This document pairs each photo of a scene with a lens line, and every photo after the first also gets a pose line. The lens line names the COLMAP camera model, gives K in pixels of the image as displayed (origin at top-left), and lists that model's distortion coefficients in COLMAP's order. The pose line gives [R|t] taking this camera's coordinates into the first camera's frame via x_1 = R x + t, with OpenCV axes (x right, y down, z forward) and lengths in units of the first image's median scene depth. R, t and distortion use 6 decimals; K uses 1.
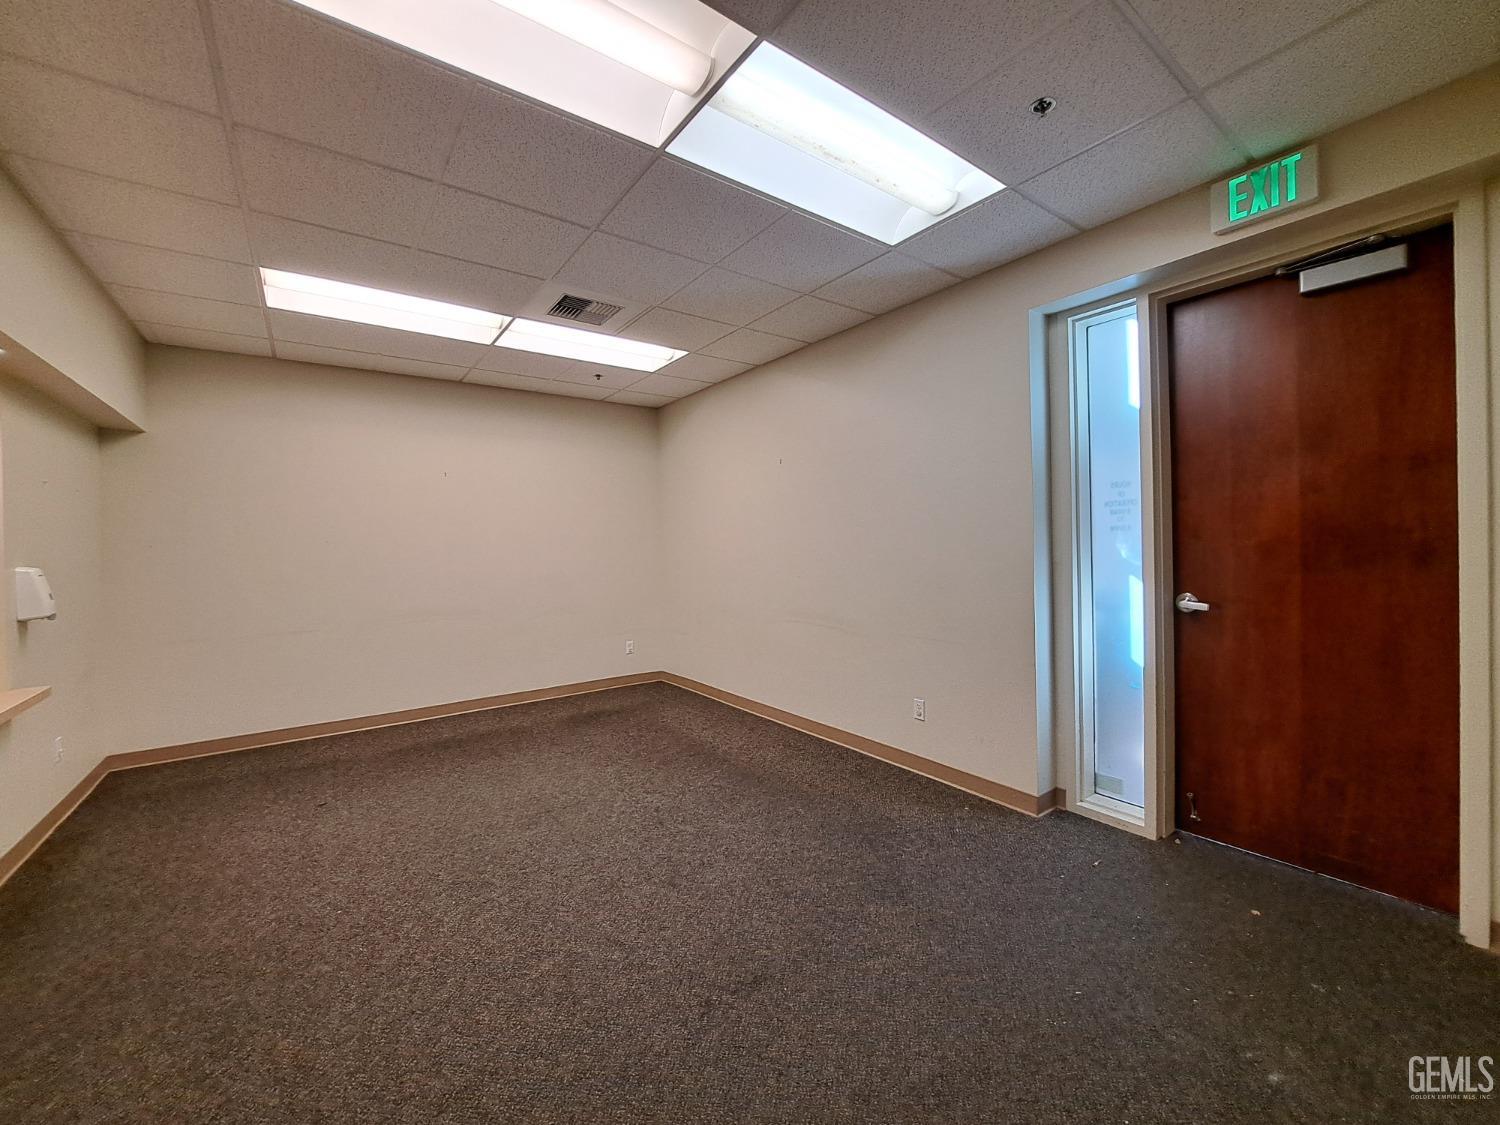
lens RADIAL K [[597.1, 0, 757.6], [0, 597.1, 552.4], [0, 0, 1]] dist [-0.018292, -0.000730]
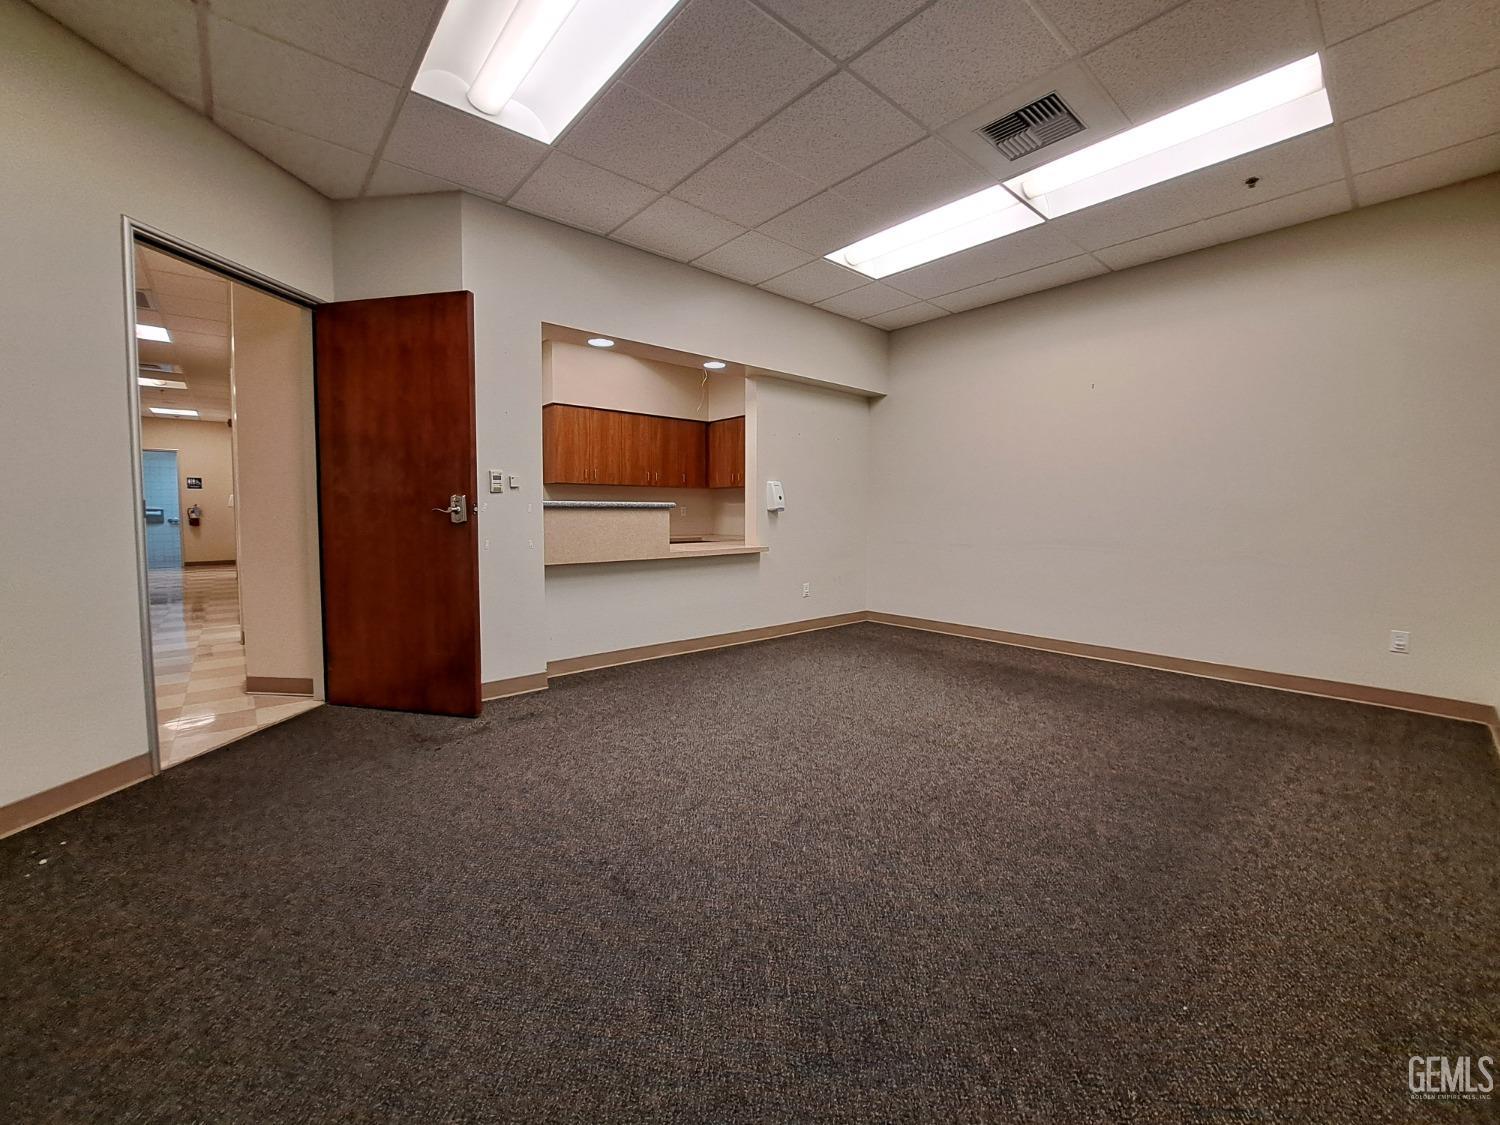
lens RADIAL K [[597.1, 0, 751.1], [0, 597.1, 556.5], [0, 0, 1]] dist [-0.018292, -0.000730]
pose [[0.071022, 0.089741, -0.993430, 0.457618], [-0.016621, 0.995913, 0.088777, 0.069824], [0.997336, 0.010207, 0.072224, 0.591486]]
